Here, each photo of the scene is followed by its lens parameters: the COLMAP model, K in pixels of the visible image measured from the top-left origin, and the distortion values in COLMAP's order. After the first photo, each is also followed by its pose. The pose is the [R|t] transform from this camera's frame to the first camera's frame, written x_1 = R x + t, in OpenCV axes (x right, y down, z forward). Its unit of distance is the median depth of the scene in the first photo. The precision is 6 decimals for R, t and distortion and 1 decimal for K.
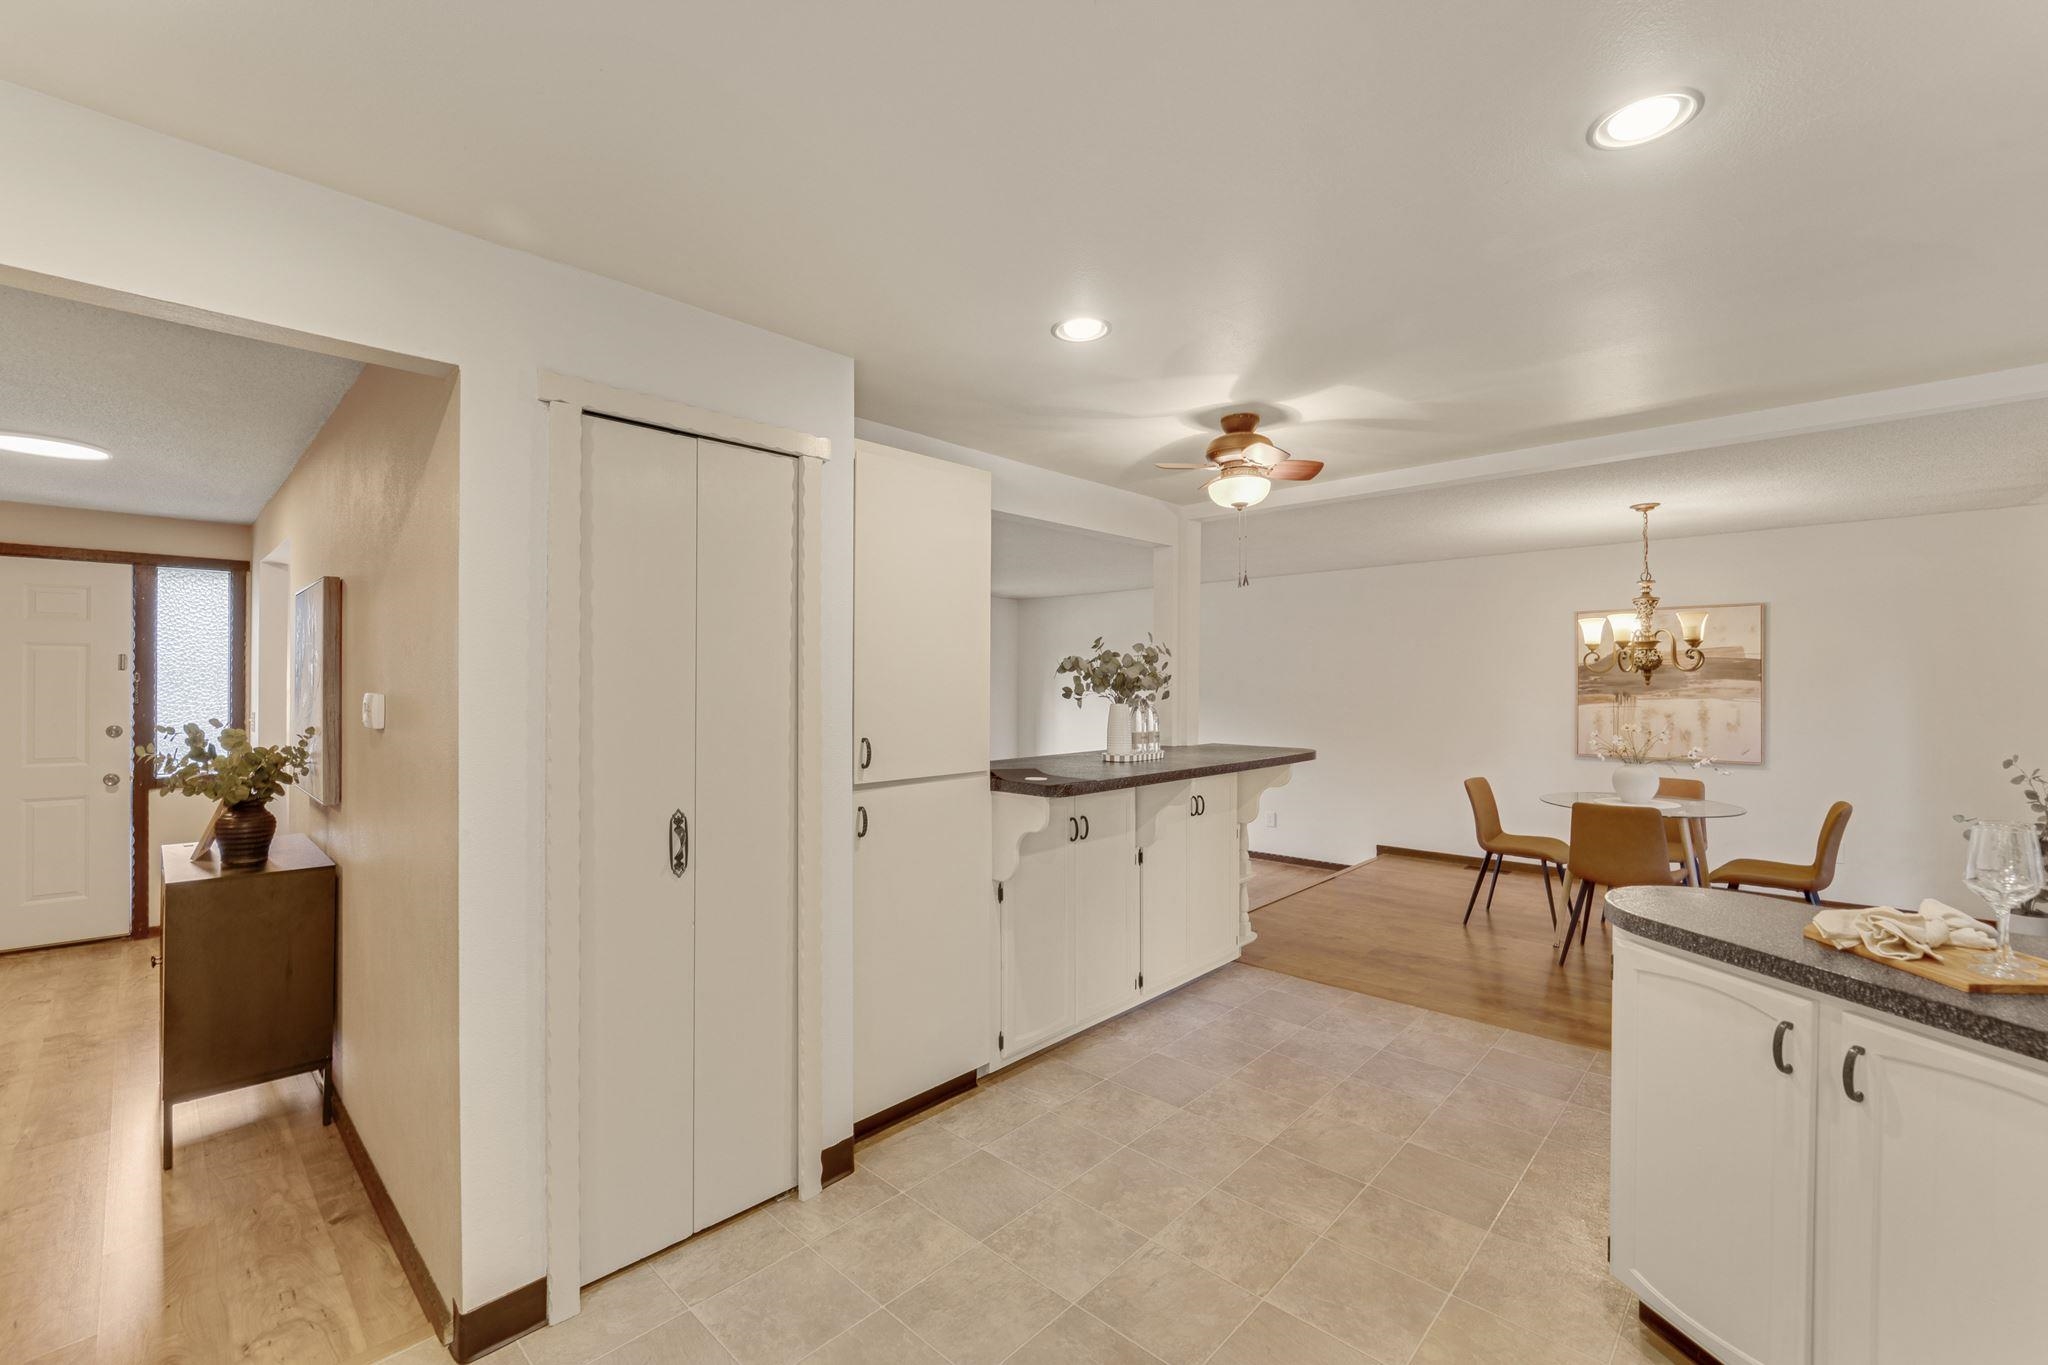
lens RADIAL K [[861.0, 0, 1027.4], [0, 861.0, 677.7], [0, 0, 1]] dist [-0.012893, -0.001051]
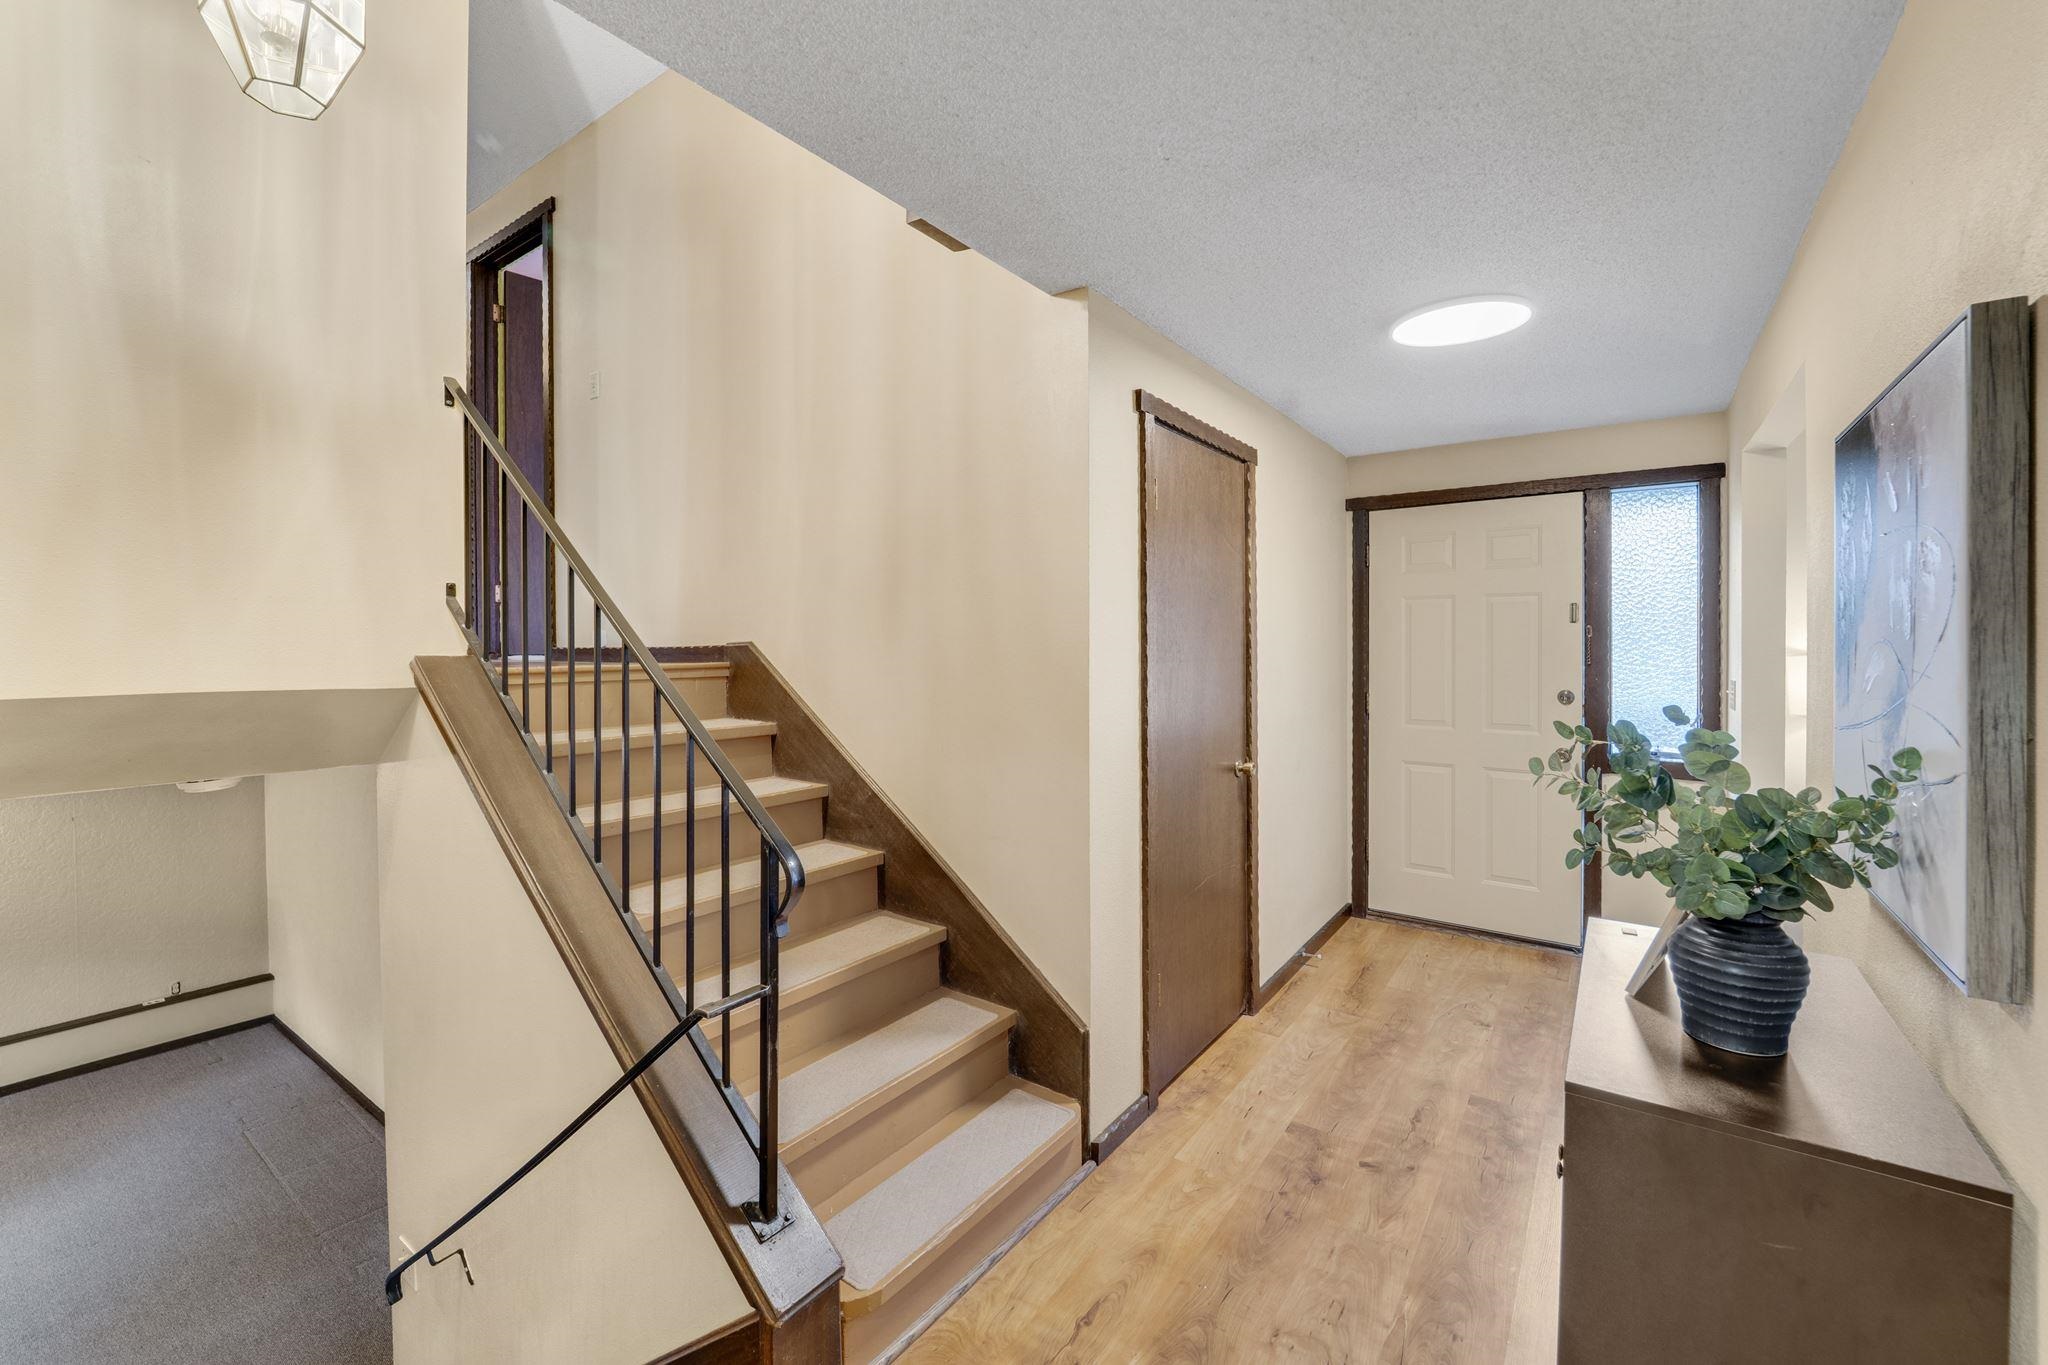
lens RADIAL K [[861.0, 0, 1006.0], [0, 861.0, 647.0], [0, 0, 1]] dist [-0.012893, -0.001051]
pose [[0.135530, 0.001992, -0.990771, -0.477274], [0.013597, 0.999900, 0.003870, 0.006348], [0.990680, -0.013996, 0.135489, 0.507044]]
